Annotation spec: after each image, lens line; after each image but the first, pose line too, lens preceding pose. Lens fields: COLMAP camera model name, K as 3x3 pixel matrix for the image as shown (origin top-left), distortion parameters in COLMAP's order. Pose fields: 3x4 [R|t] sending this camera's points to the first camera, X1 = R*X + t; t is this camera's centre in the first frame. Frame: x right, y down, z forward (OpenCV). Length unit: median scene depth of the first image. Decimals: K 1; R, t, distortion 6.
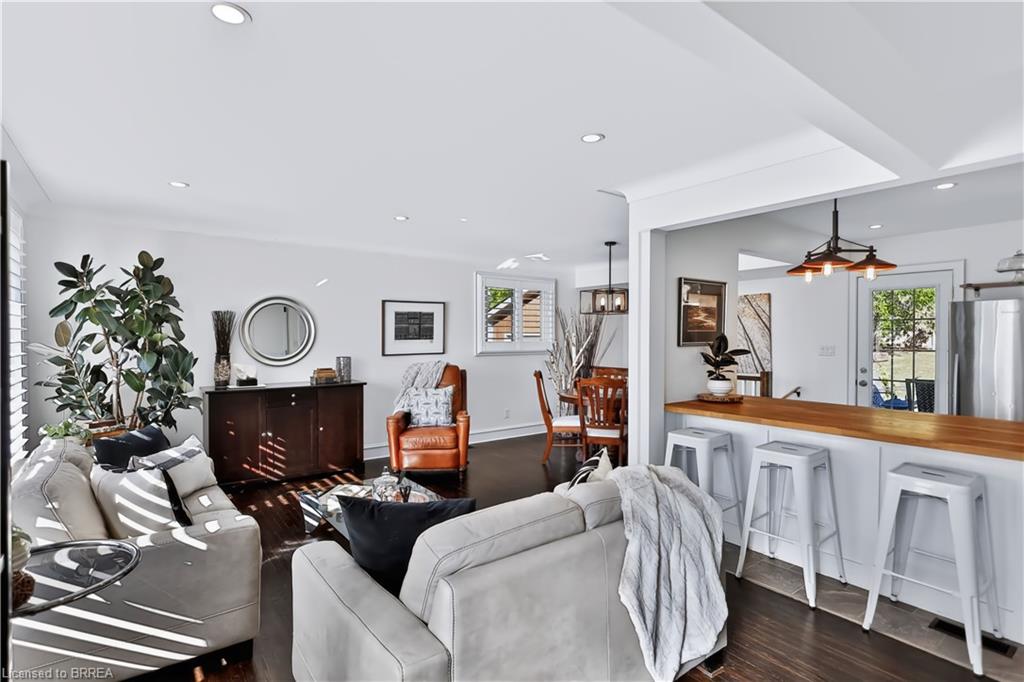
lens RADIAL K [[508.8, 0, 517.3], [0, 508.8, 344.8], [0, 0, 1]] dist [-0.001058, 0.000227]
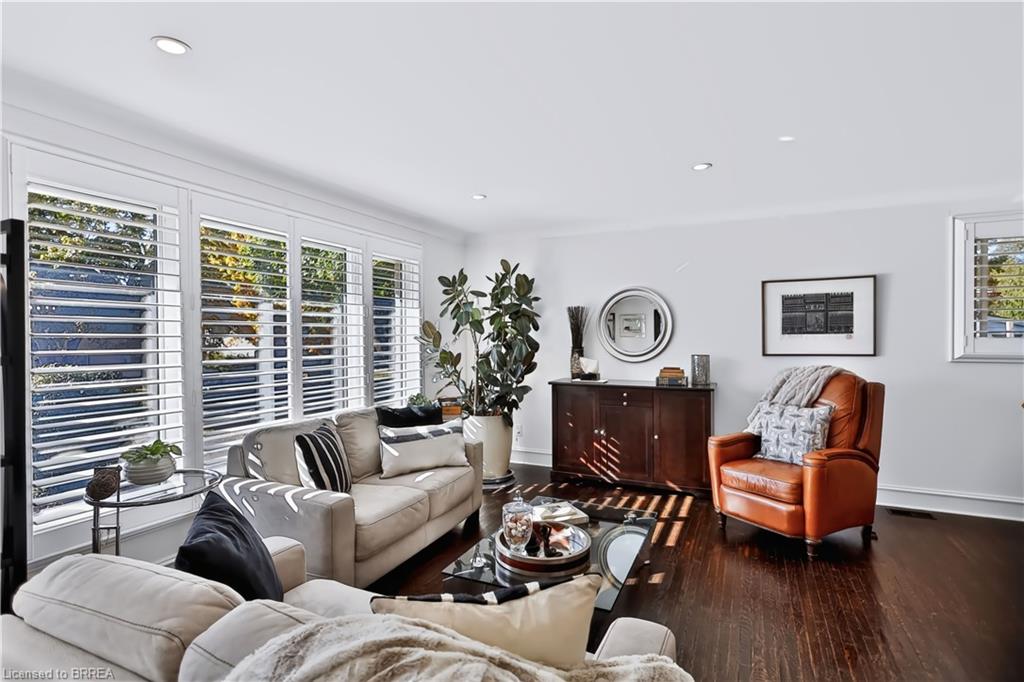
lens RADIAL K [[508.8, 0, 517.2], [0, 508.8, 338.8], [0, 0, 1]] dist [-0.001058, 0.000227]
pose [[0.454954, 0.003991, -0.890506, 0.268235], [-0.010132, 0.999948, -0.000695, 0.001364], [0.890457, 0.009338, 0.454971, 0.380466]]
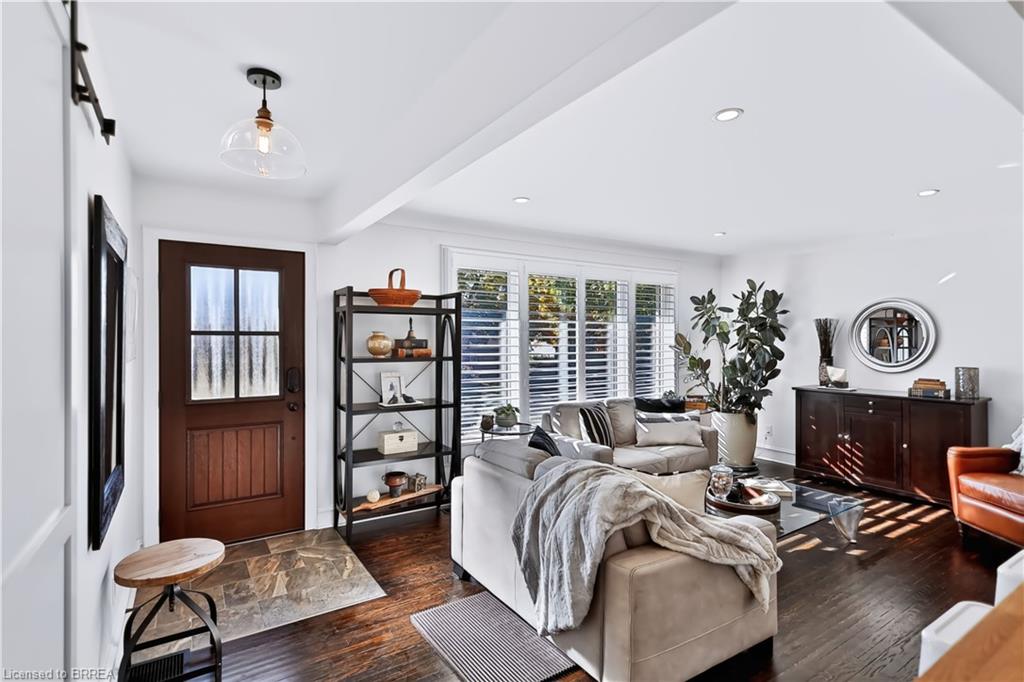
lens RADIAL K [[508.8, 0, 512.0], [0, 508.8, 340.1], [0, 0, 1]] dist [-0.001058, 0.000227]
pose [[-0.086920, 0.001047, -0.996215, 0.540789], [-0.015567, 0.999876, 0.002409, -0.010535], [0.996094, 0.015717, -0.086893, 0.376485]]
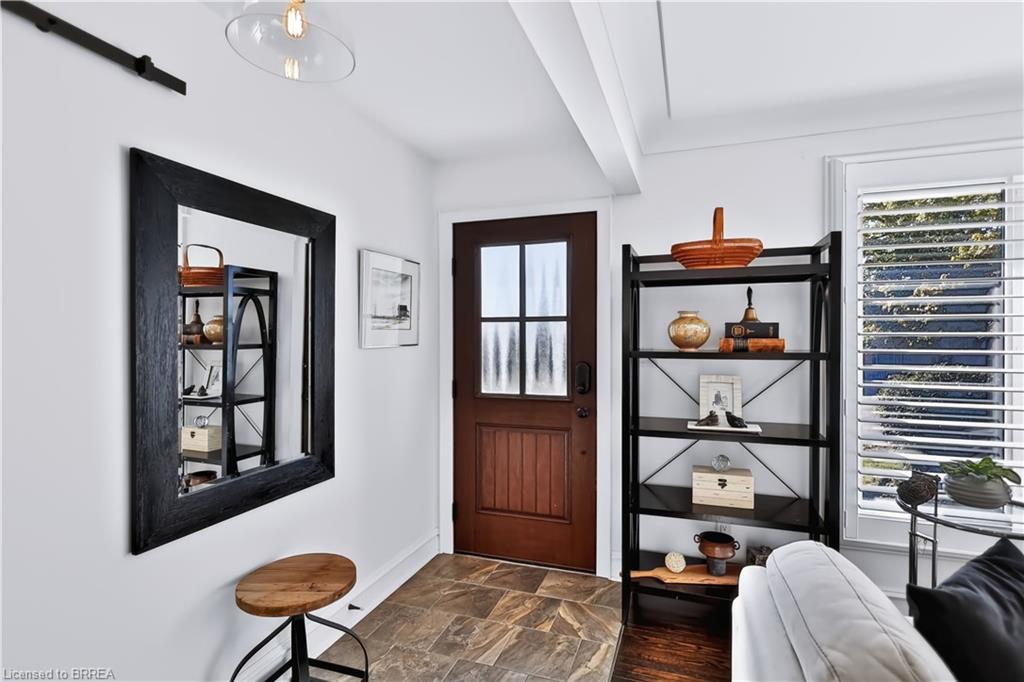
lens RADIAL K [[508.8, 0, 506.7], [0, 508.8, 342.6], [0, 0, 1]] dist [-0.001058, 0.000227]
pose [[-0.844930, 0.007611, -0.534822, 0.224337], [-0.005371, 0.999728, 0.022713, 0.001071], [0.534850, 0.022063, -0.844659, 0.433379]]
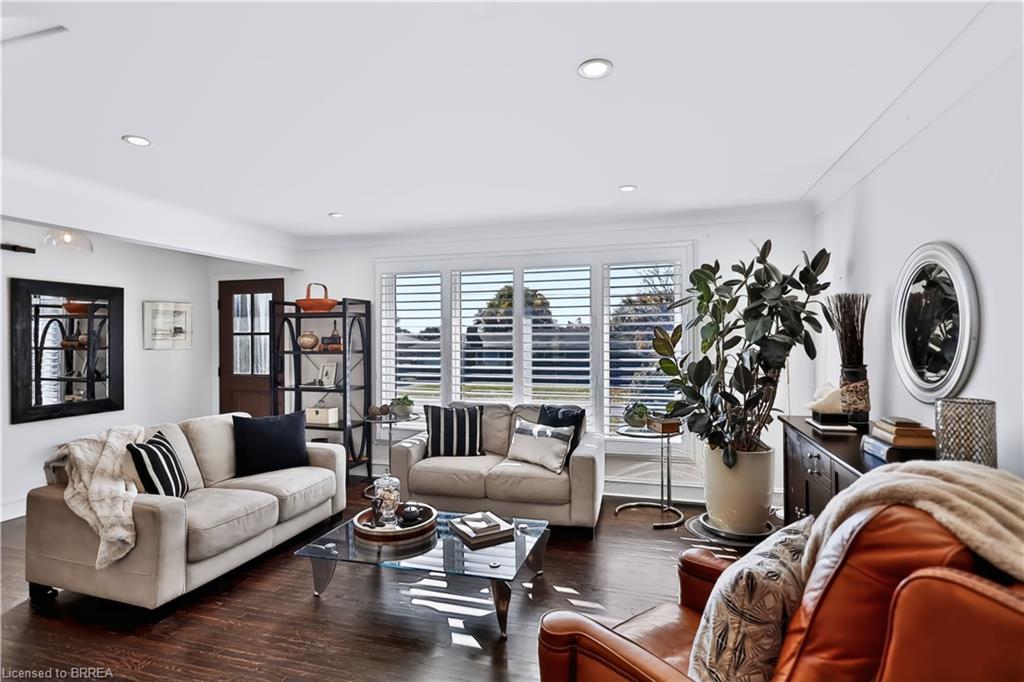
lens RADIAL K [[508.8, 0, 508.8], [0, 508.8, 342.1], [0, 0, 1]] dist [-0.001058, 0.000227]
pose [[-0.816202, 0.004663, -0.577748, 0.078870], [-0.006191, 0.999839, 0.016815, -0.016373], [0.577733, 0.017302, -0.816042, 1.153010]]
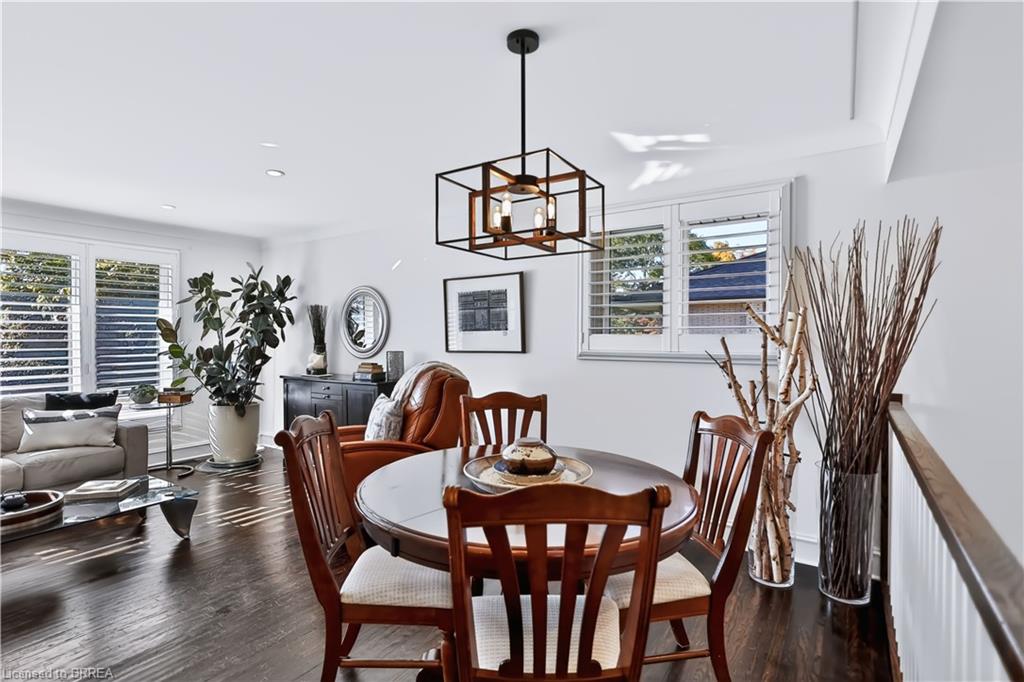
lens RADIAL K [[508.8, 0, 521.7], [0, 508.8, 342.6], [0, 0, 1]] dist [-0.001058, 0.000227]
pose [[0.314893, 0.013105, -0.949037, 0.560333], [-0.013217, 0.999868, 0.009421, -0.001692], [0.949035, 0.009577, 0.315025, 0.978838]]
